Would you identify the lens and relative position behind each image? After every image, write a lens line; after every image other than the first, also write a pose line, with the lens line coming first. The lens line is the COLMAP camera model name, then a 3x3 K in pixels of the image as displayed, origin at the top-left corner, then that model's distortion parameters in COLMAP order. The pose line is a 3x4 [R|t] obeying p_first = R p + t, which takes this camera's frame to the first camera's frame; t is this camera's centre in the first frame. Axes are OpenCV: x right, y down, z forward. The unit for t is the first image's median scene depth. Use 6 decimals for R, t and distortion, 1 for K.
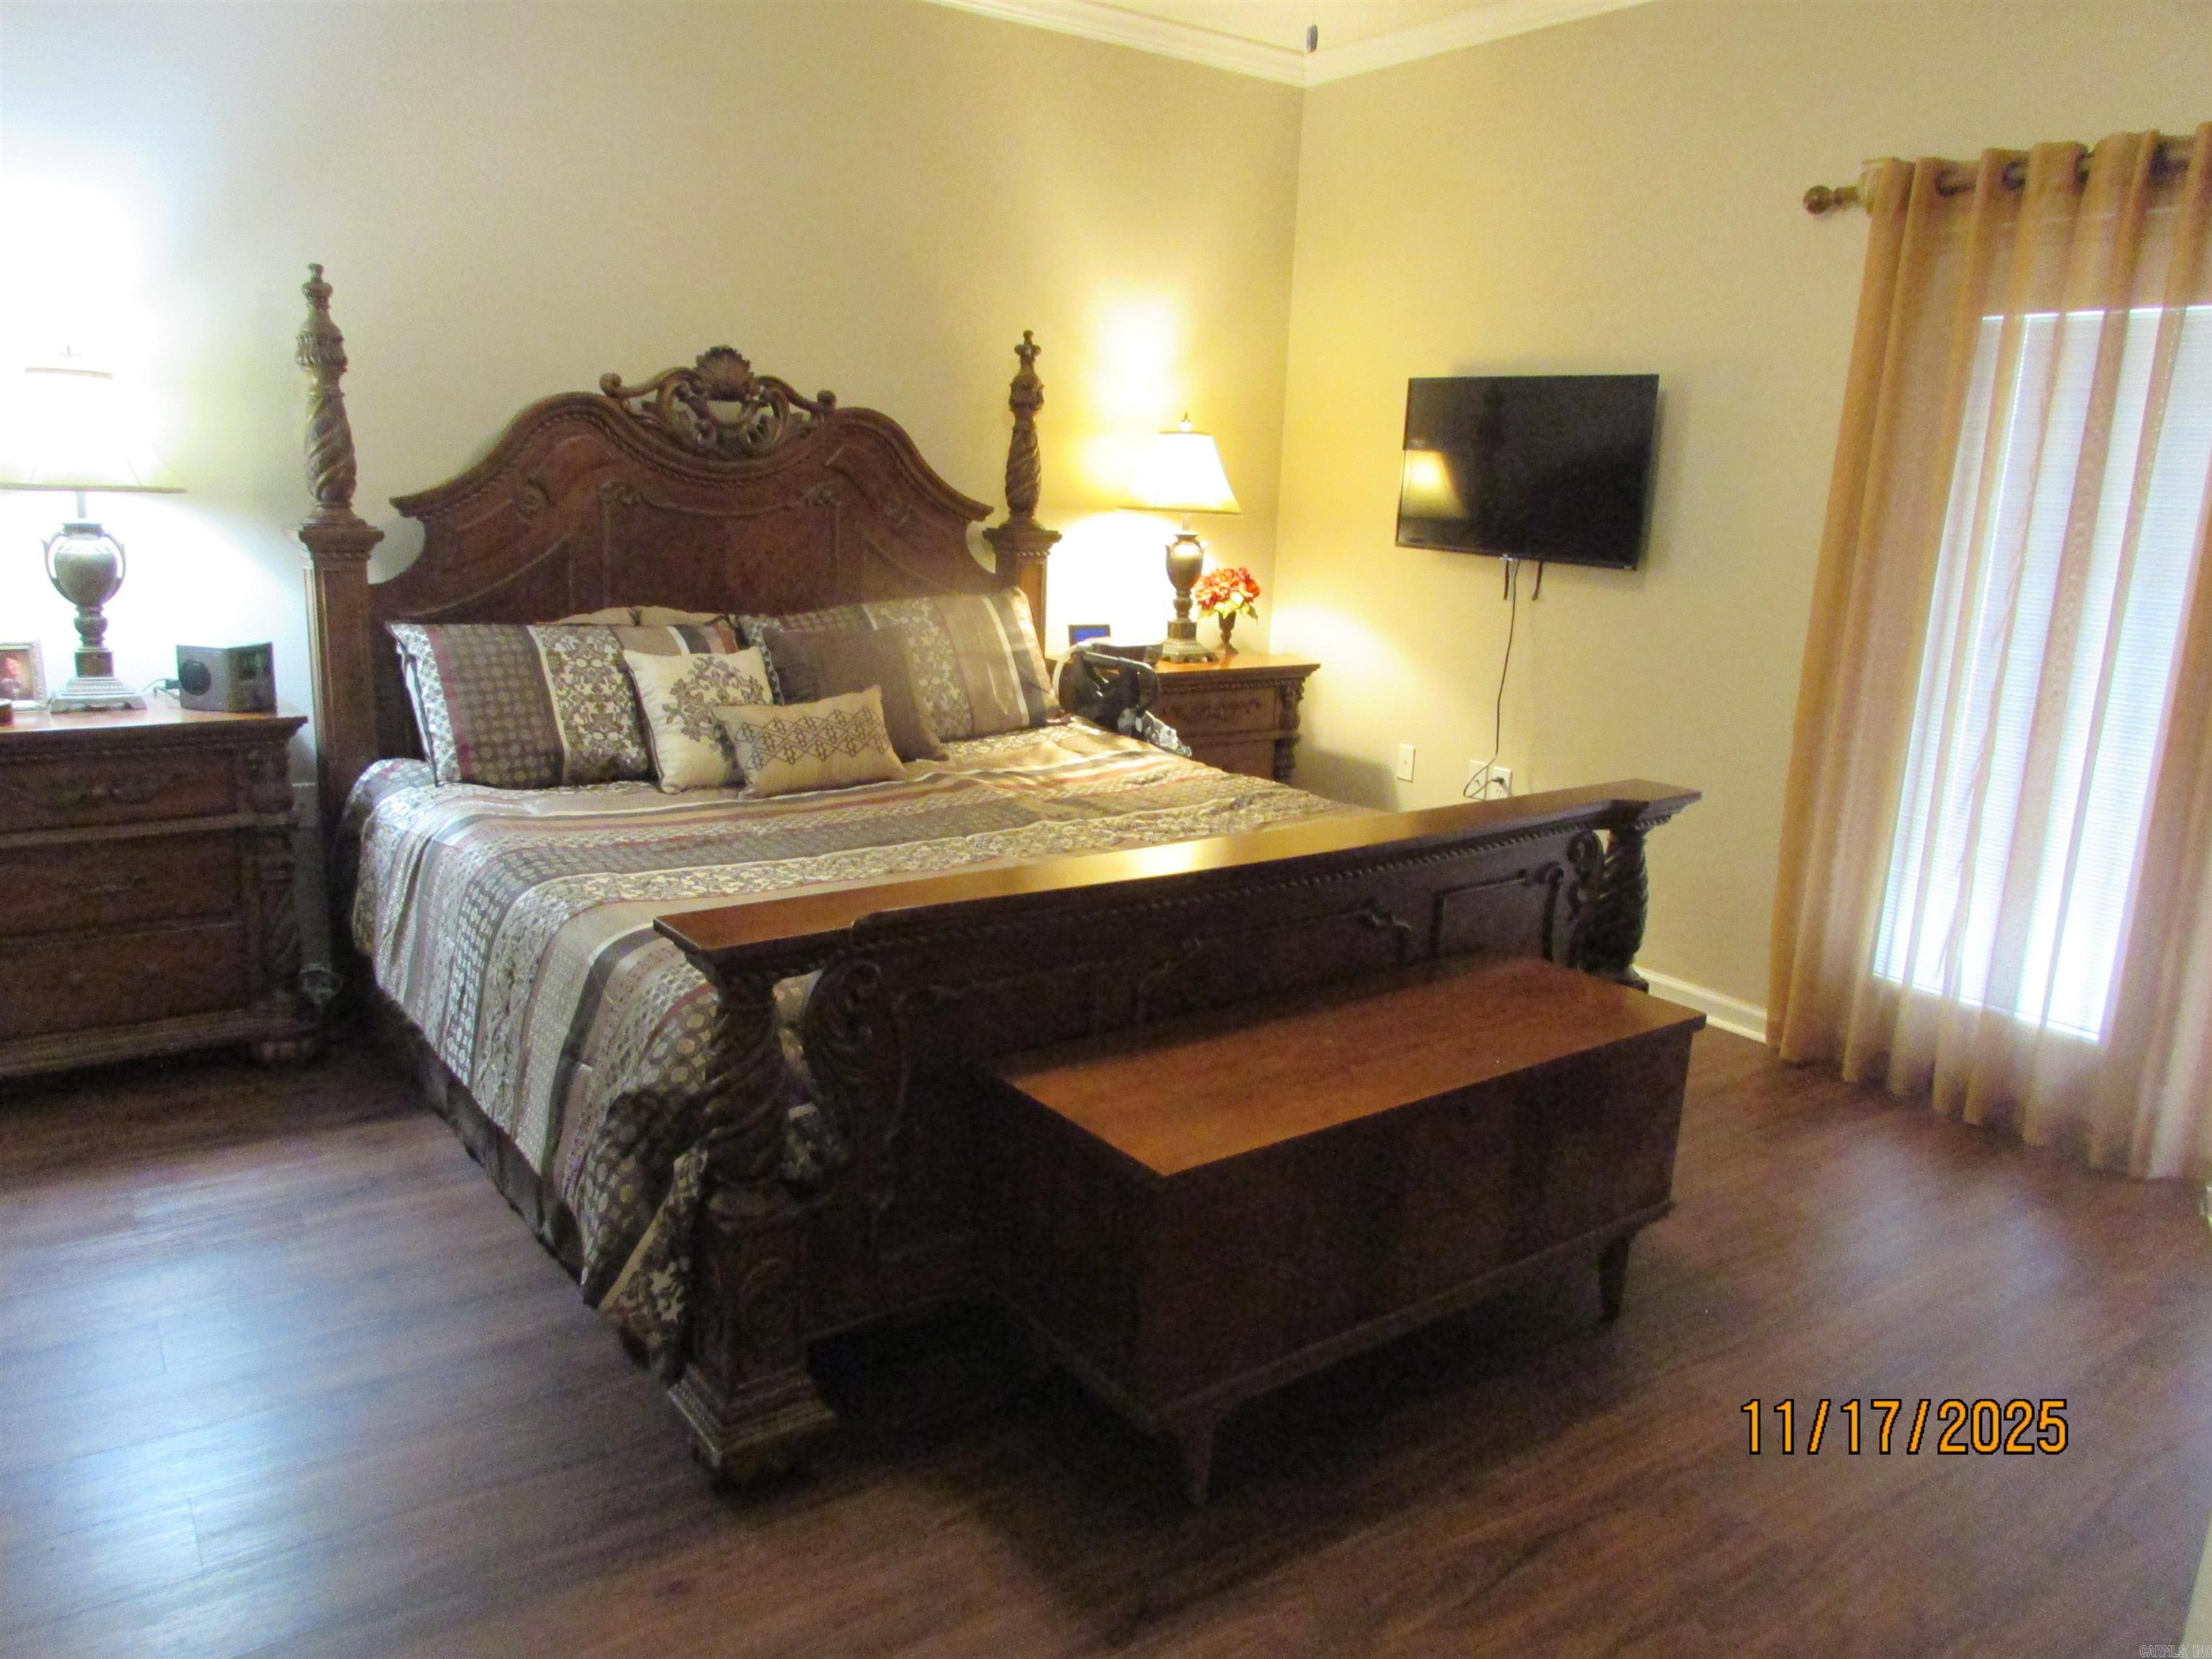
lens RADIAL K [[1582.0, 0, 1103.6], [0, 1582.0, 824.9], [0, 0, 1]] dist [-0.021543, -0.004151]
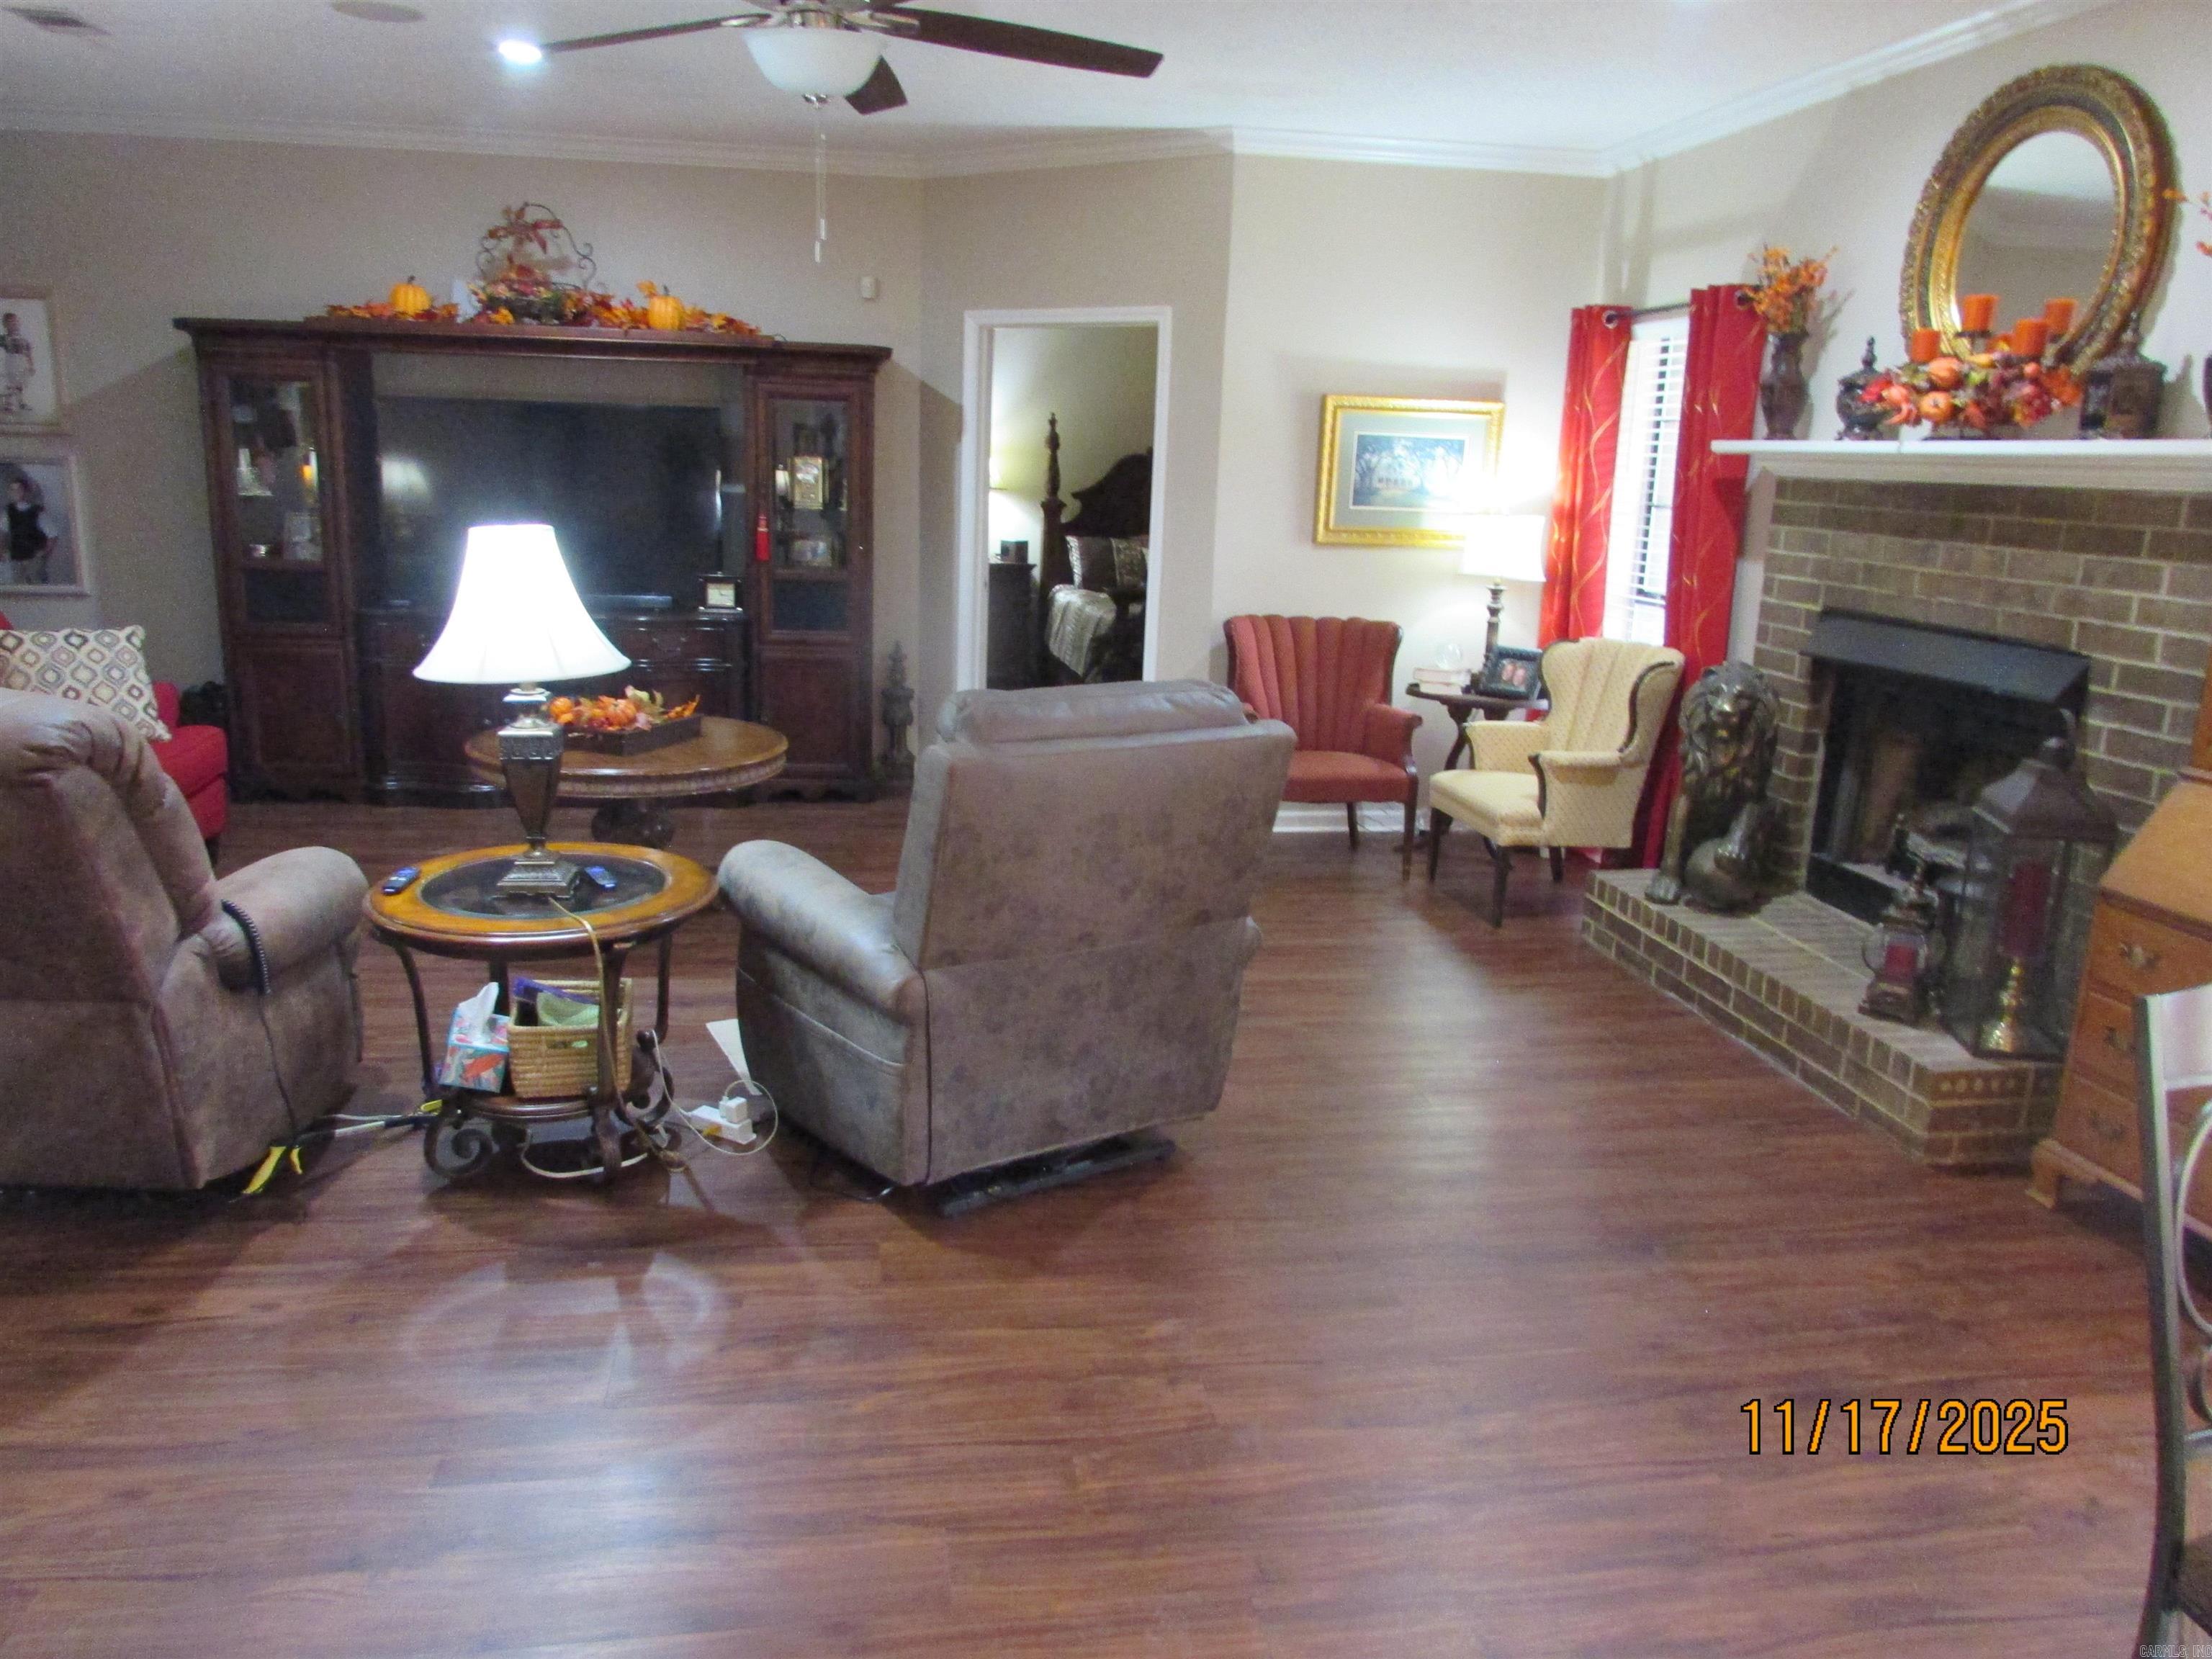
lens RADIAL K [[1558.8, 0, 1095.4], [0, 1558.8, 825.6], [0, 0, 1]] dist [-0.018747, -0.003067]
pose [[0.909906, 0.103249, -0.401760, 0.808471], [-0.092945, 0.994649, 0.045115, 0.269201], [0.404268, -0.003708, 0.914633, -1.613204]]
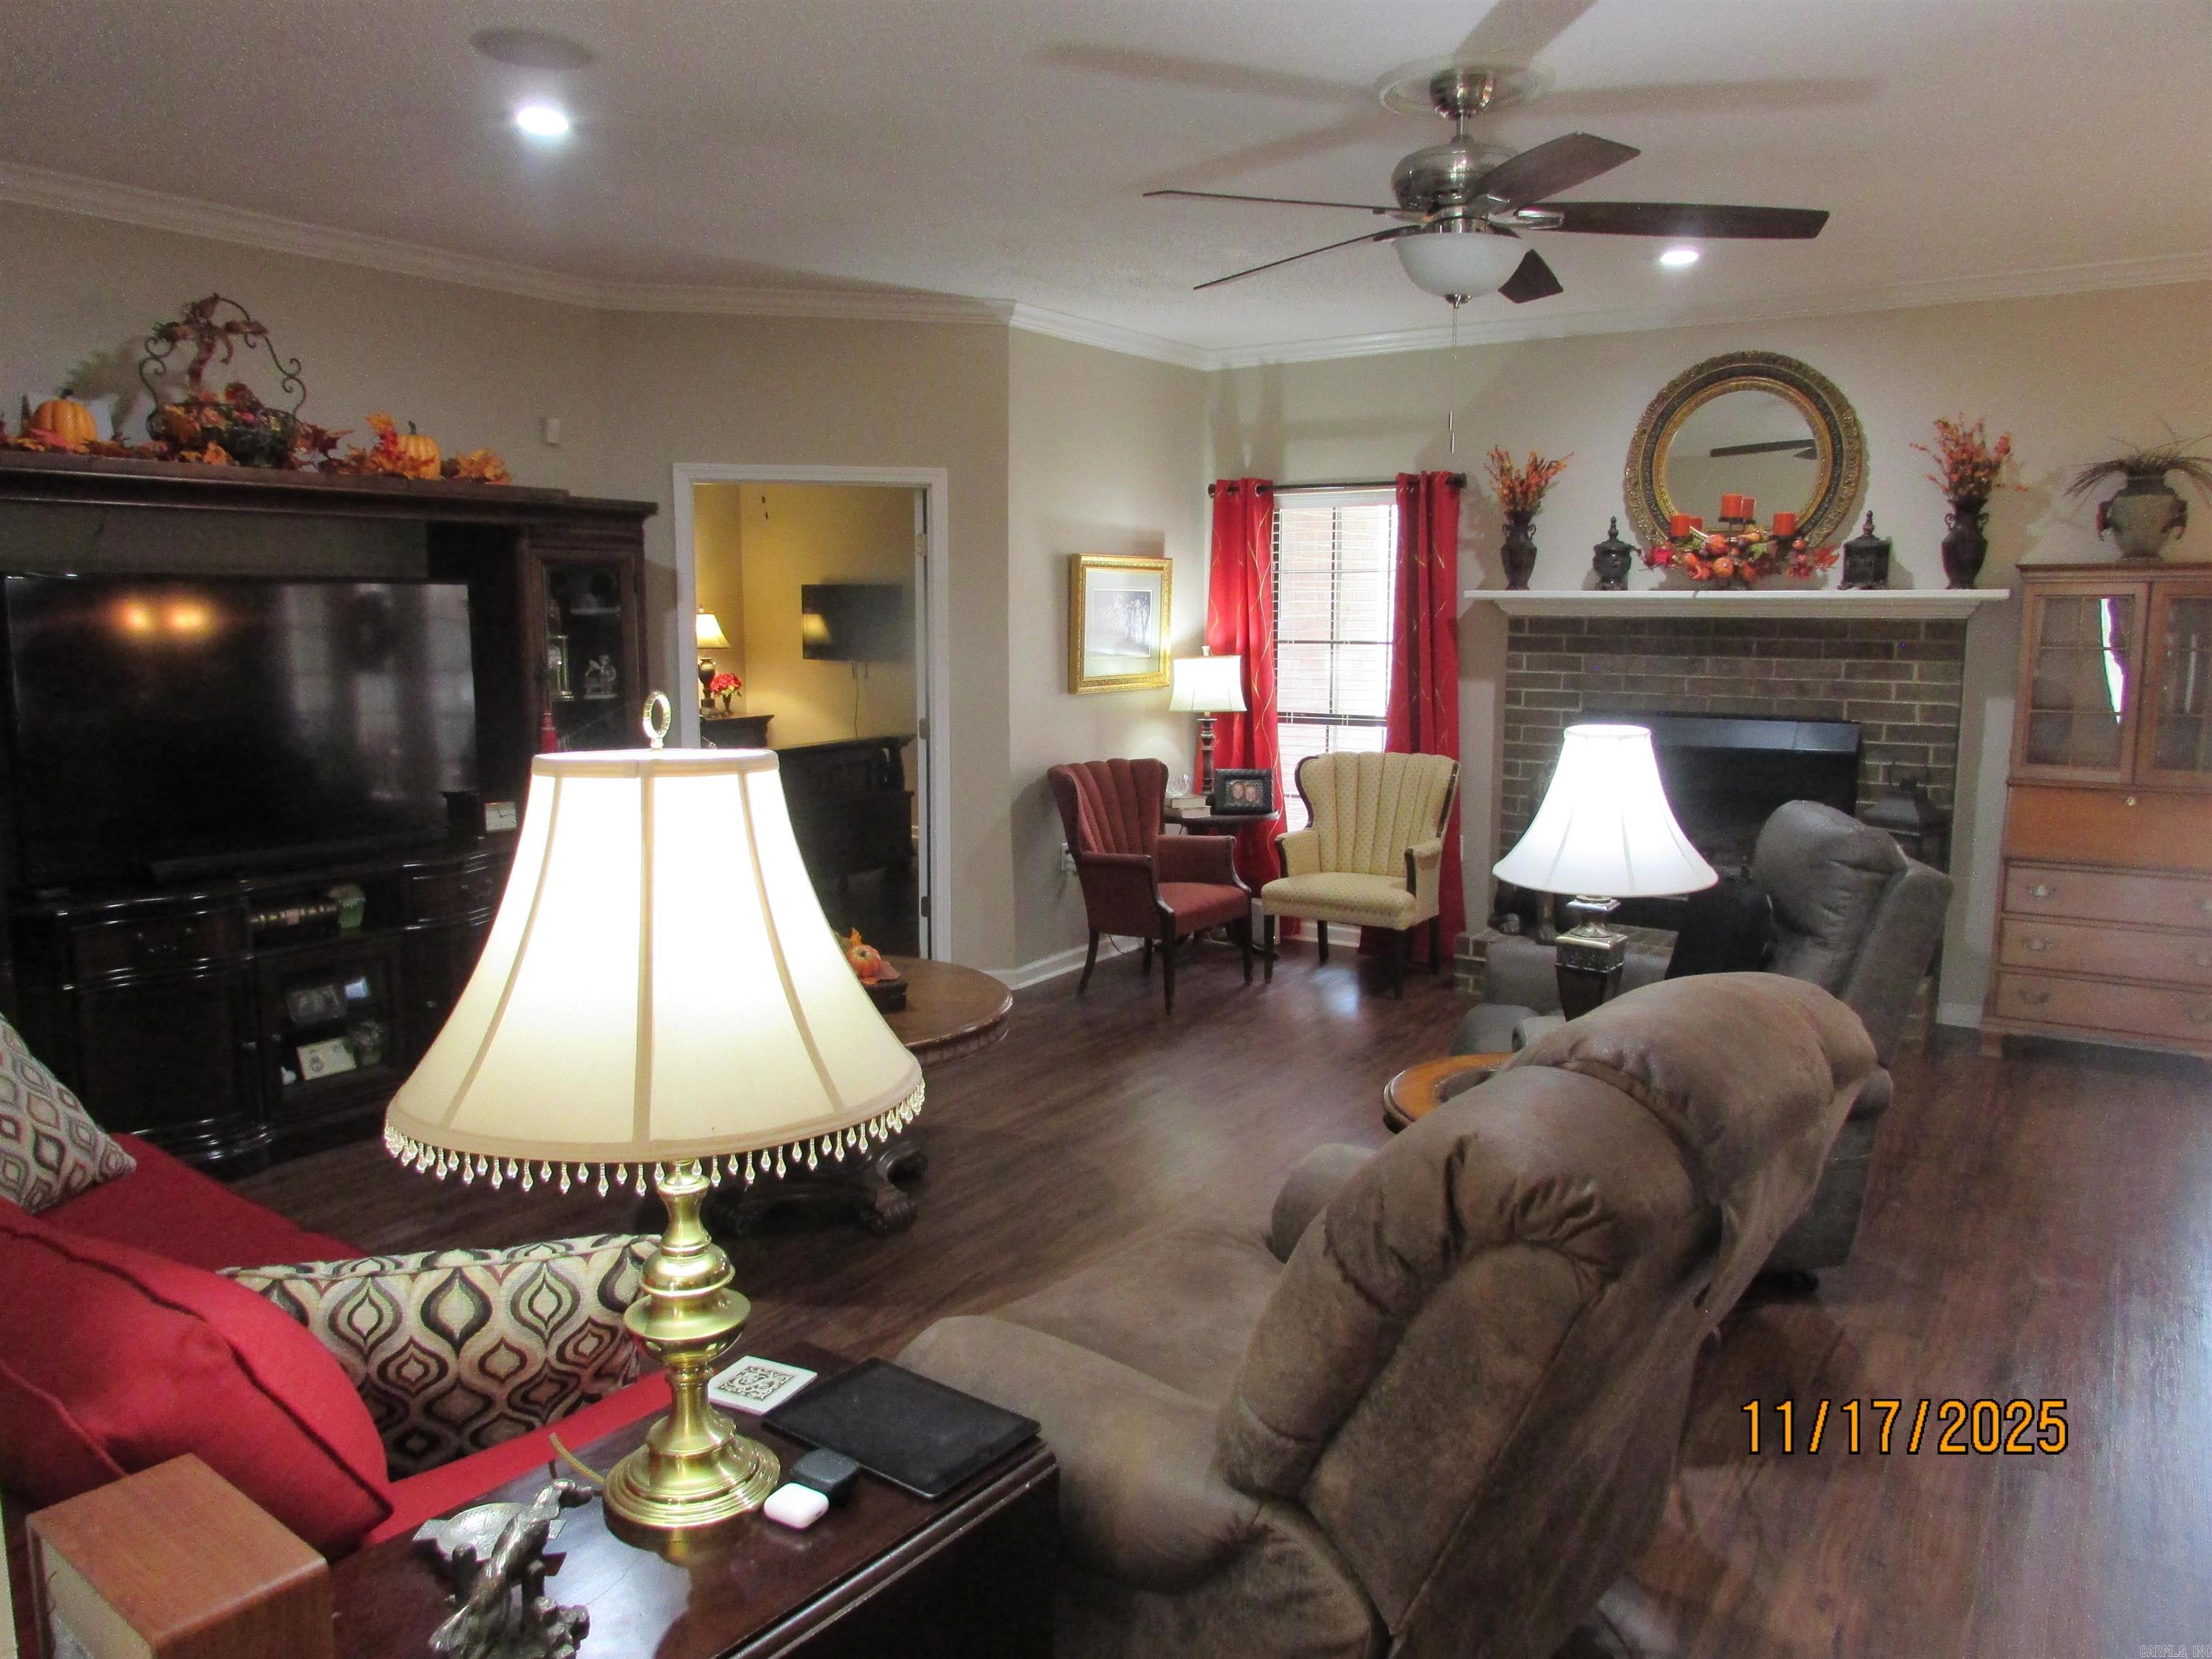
lens RADIAL K [[1582.0, 0, 1103.6], [0, 1582.0, 824.9], [0, 0, 1]] dist [-0.021543, -0.004151]
pose [[0.923014, -0.075745, 0.377236, -0.377186], [0.095593, 0.994835, -0.034142, 0.230093], [-0.372702, 0.067574, 0.925488, -1.635419]]
